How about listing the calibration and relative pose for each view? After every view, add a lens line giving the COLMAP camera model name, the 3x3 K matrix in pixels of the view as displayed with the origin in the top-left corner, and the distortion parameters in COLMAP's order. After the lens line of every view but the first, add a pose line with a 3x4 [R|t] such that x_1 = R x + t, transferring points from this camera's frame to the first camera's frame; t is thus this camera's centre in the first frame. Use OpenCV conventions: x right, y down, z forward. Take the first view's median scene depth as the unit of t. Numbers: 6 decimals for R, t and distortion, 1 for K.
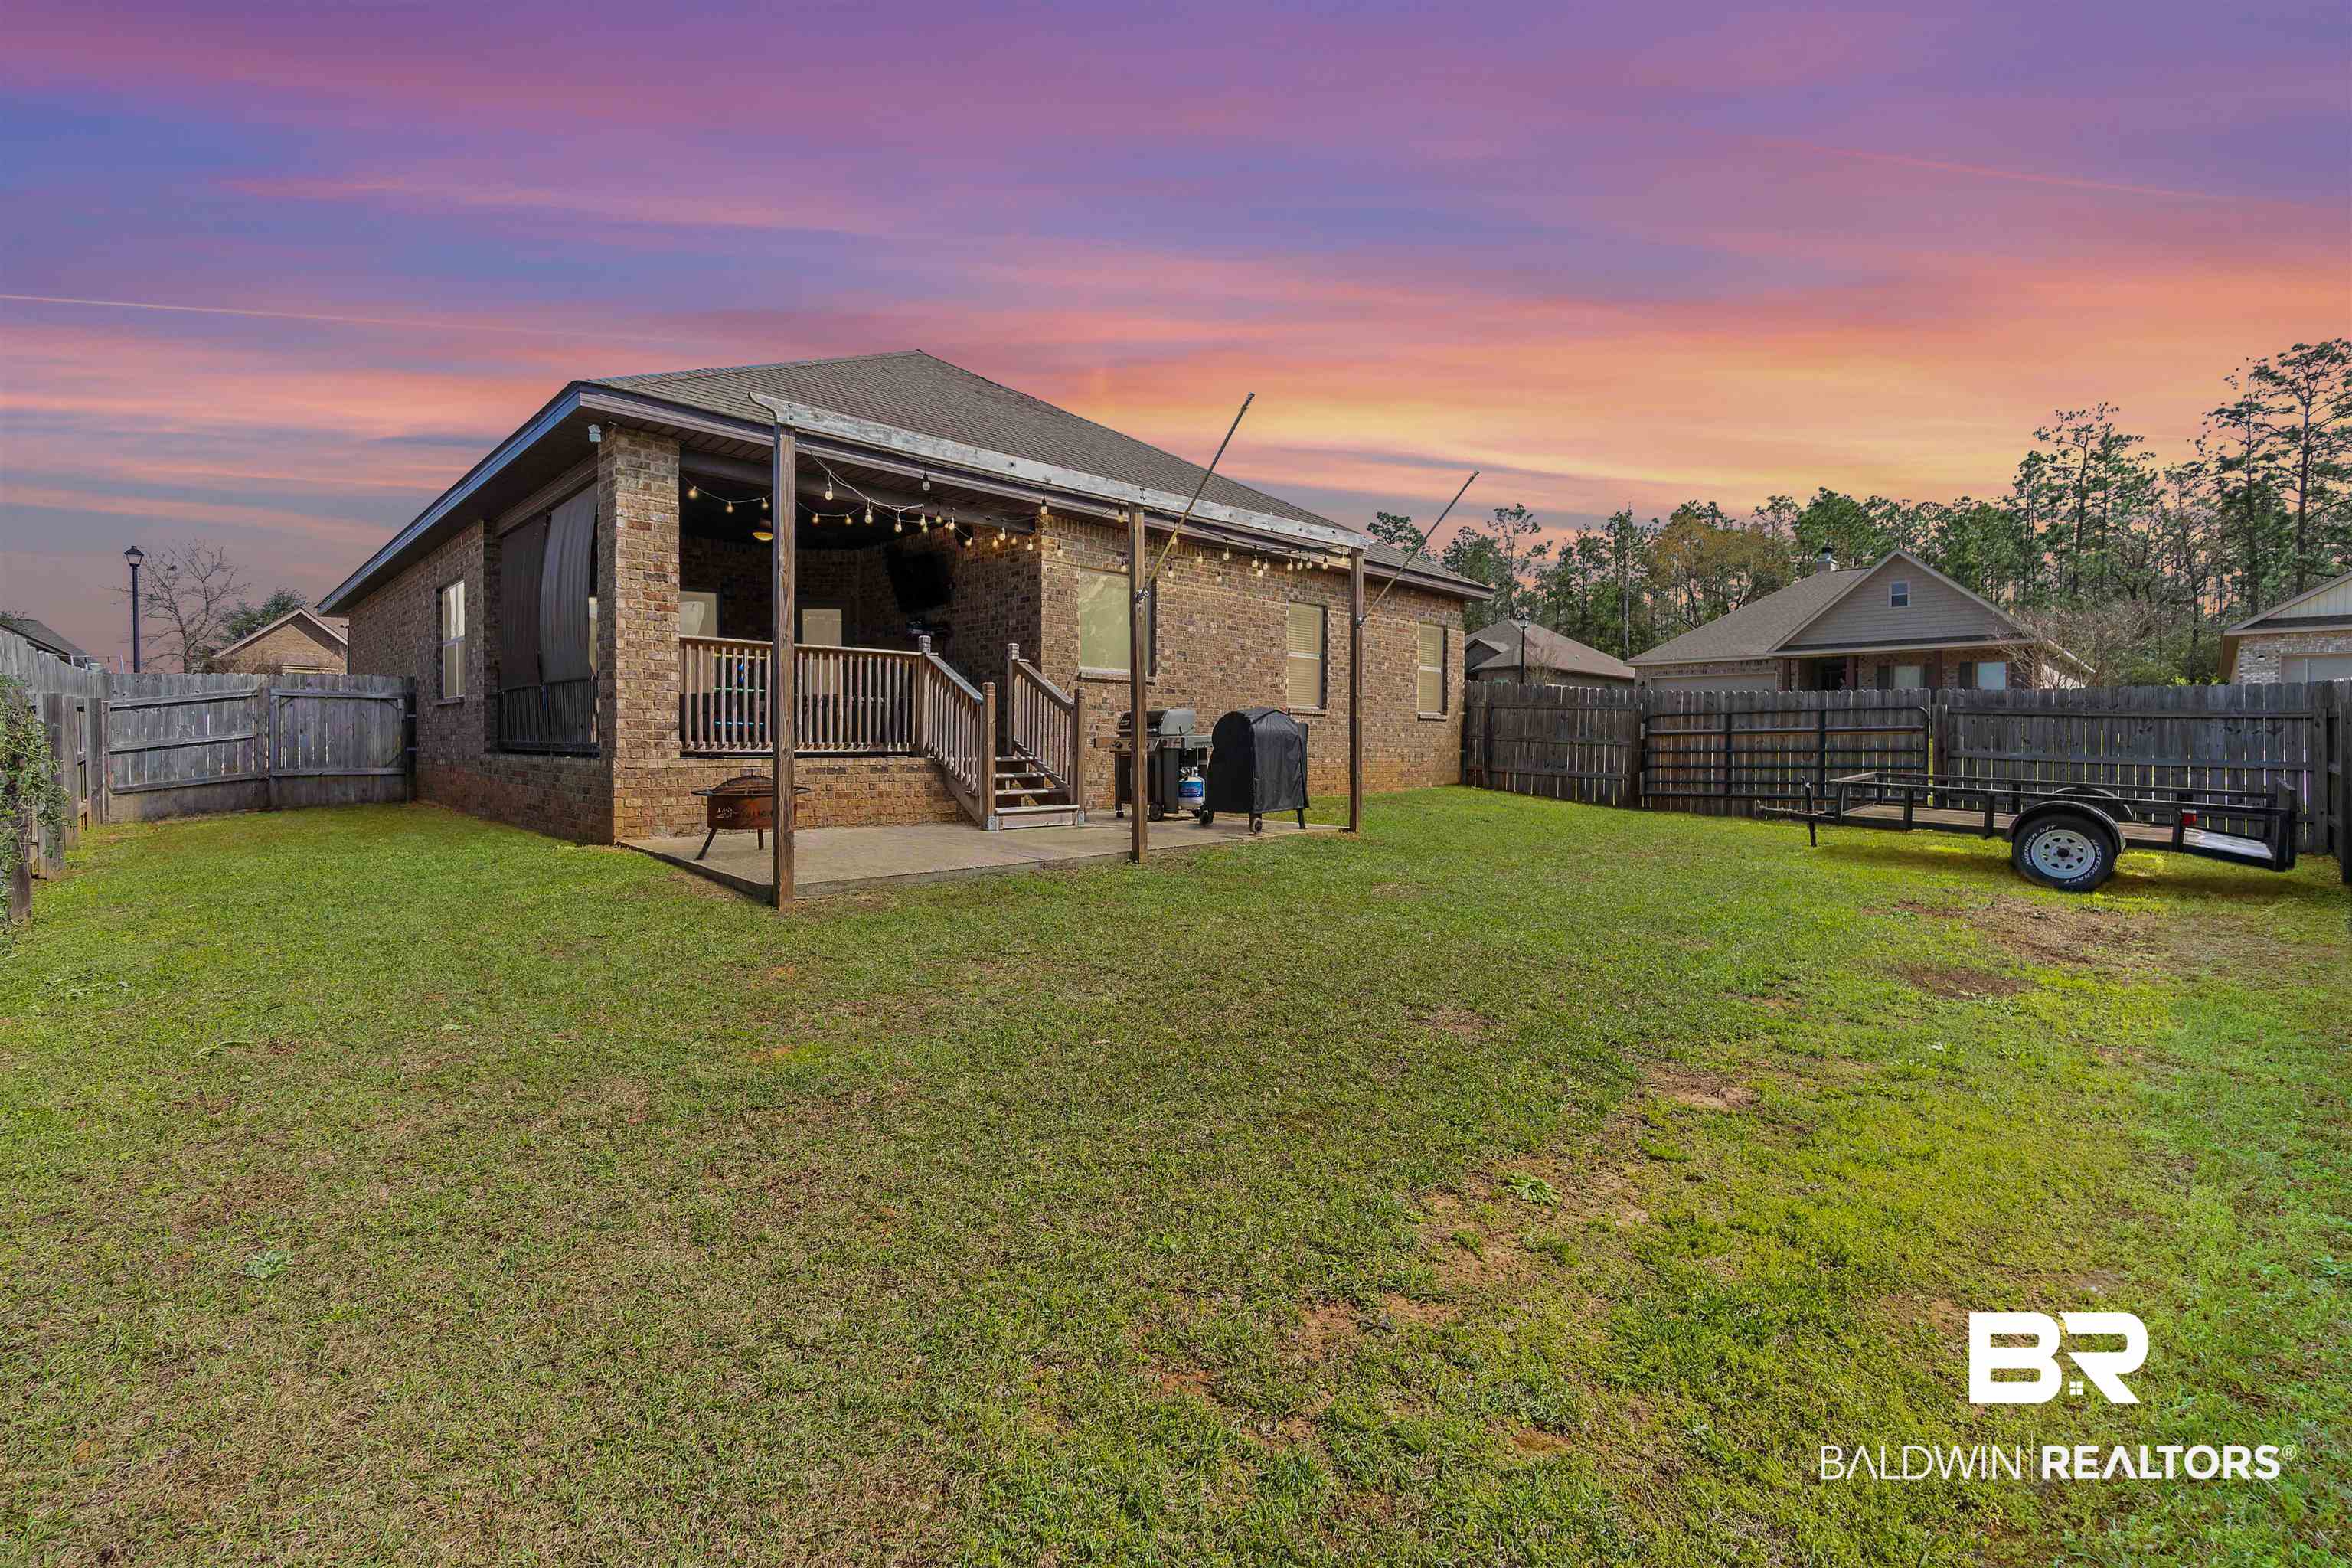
lens RADIAL K [[1045.7, 0, 1168.0], [0, 1045.7, 763.7], [0, 0, 1]] dist [0.000010, -0.000646]
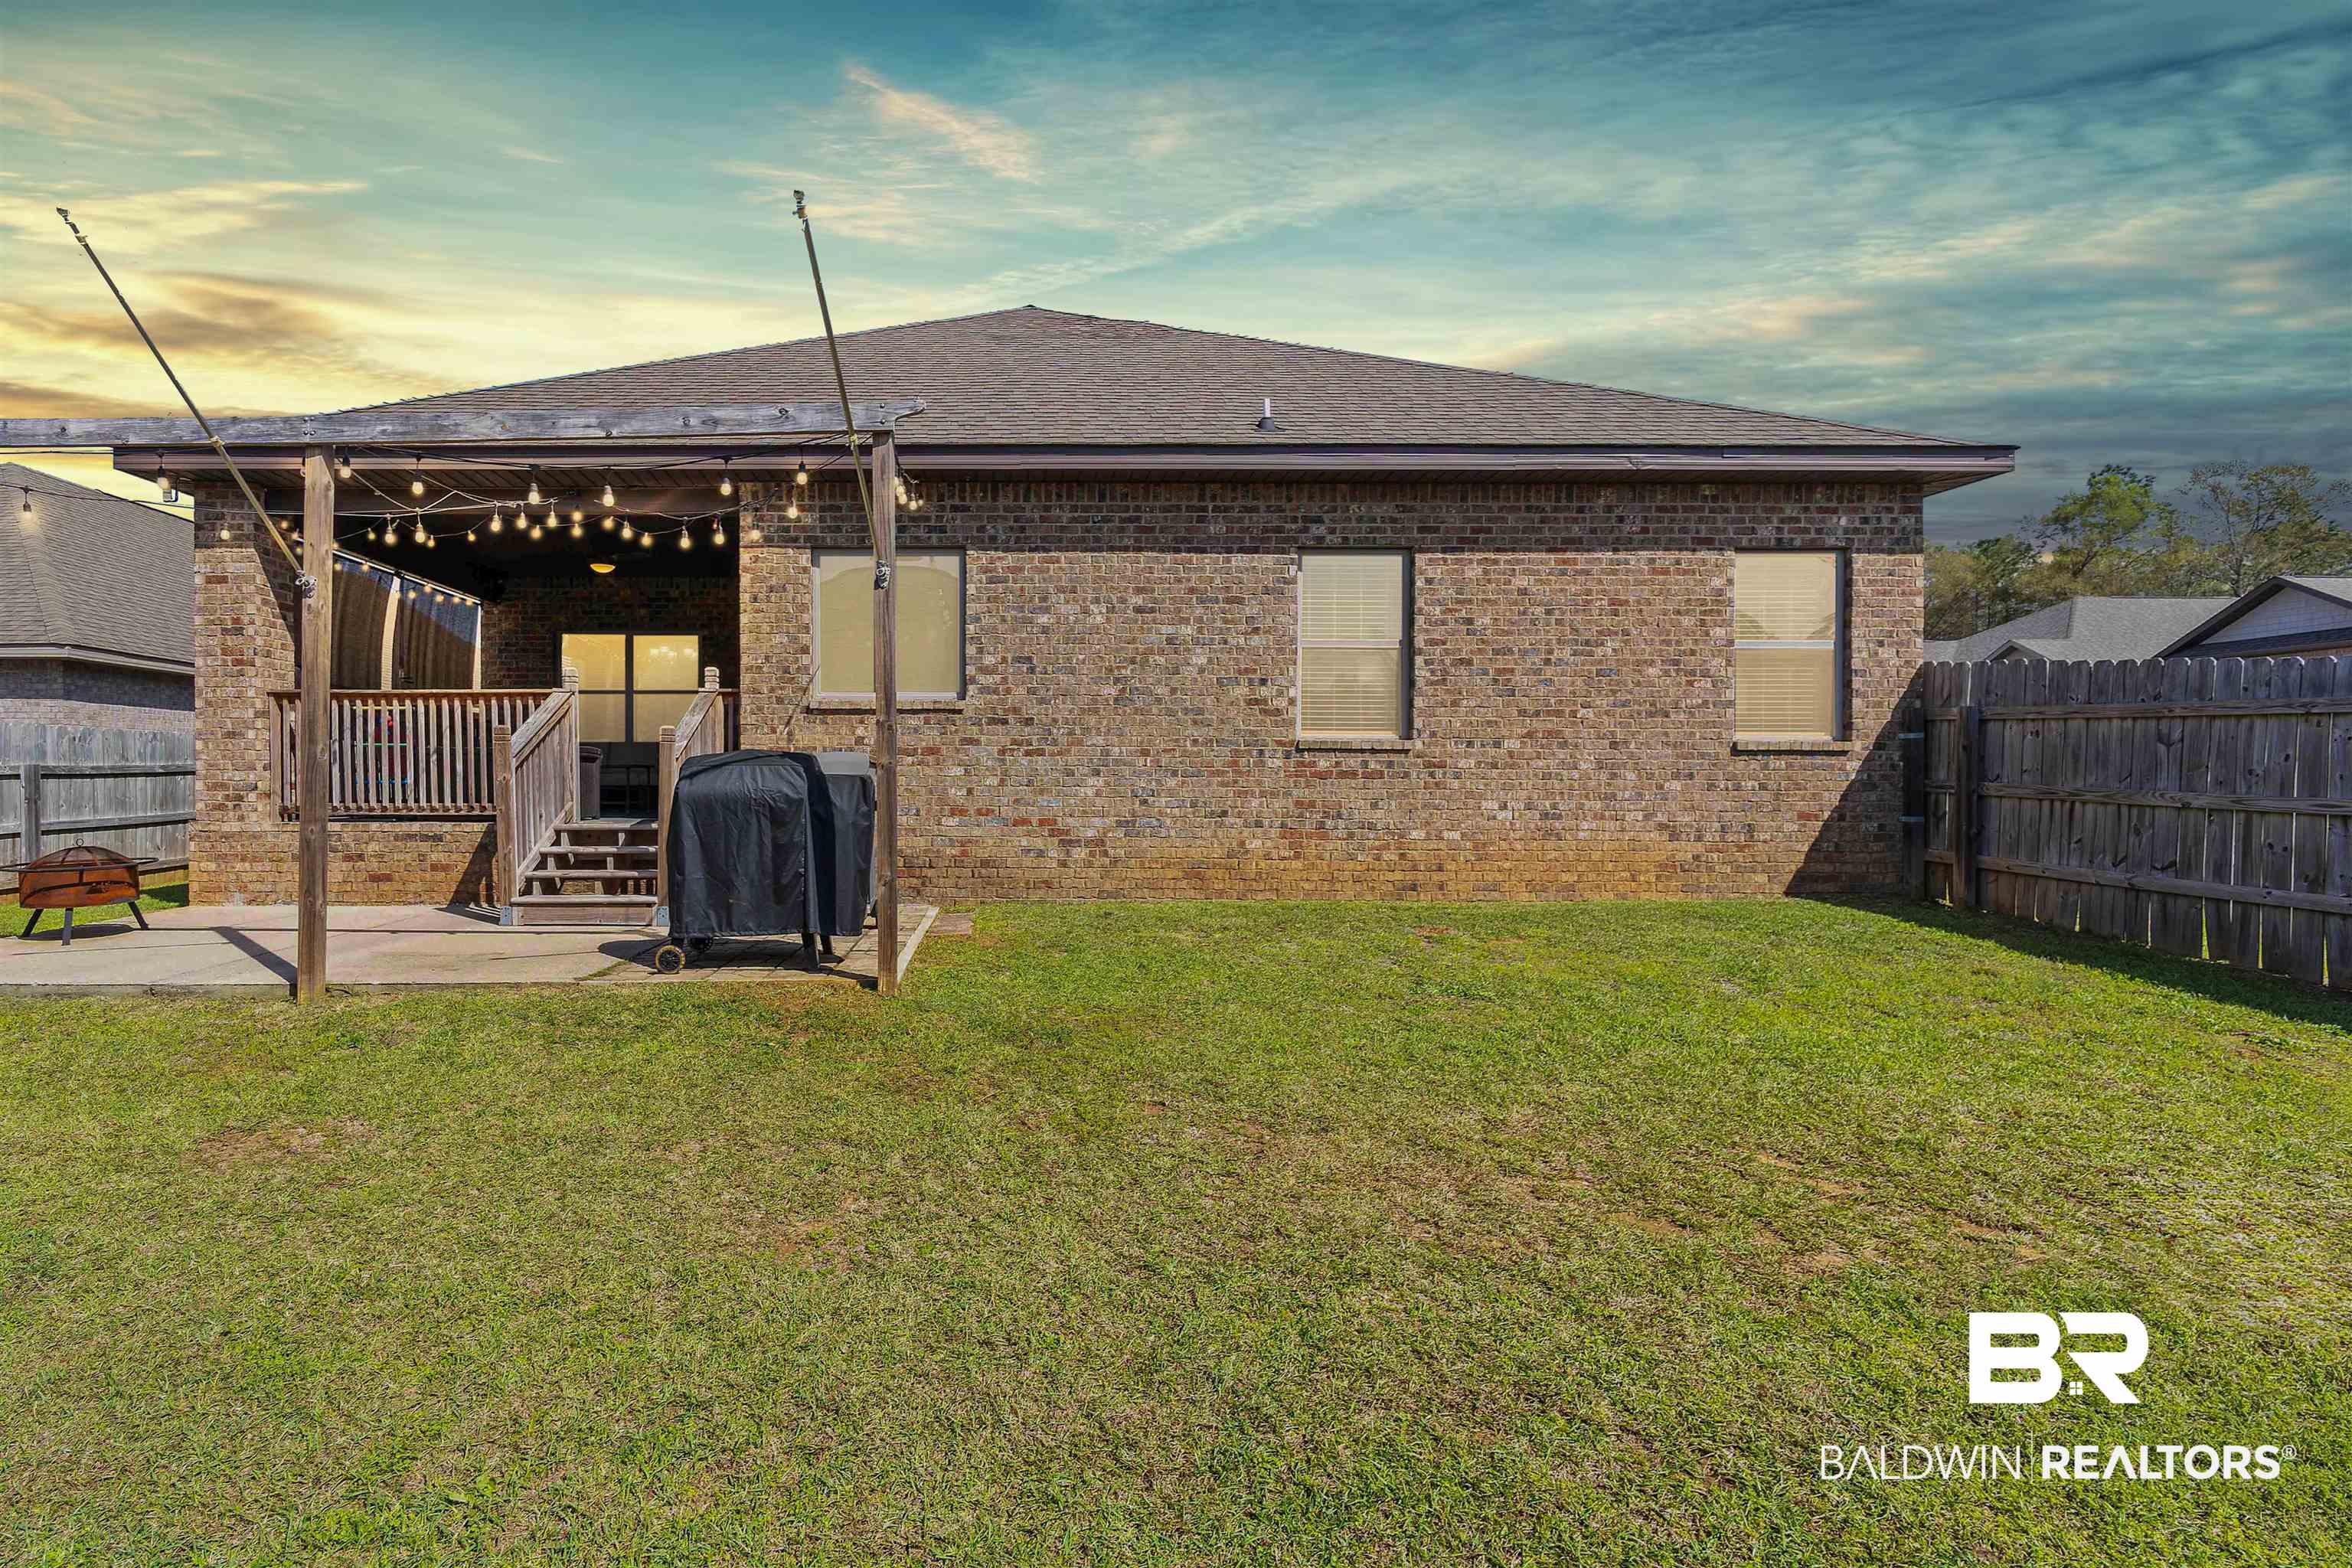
lens RADIAL K [[1045.7, 0, 1178.0], [0, 1045.7, 791.1], [0, 0, 1]] dist [0.000010, -0.000646]
pose [[0.697684, 0.007570, -0.716366, 0.597359], [-0.011742, 0.999931, -0.000870, -0.031402], [0.716309, 0.009019, 0.697725, 0.715979]]
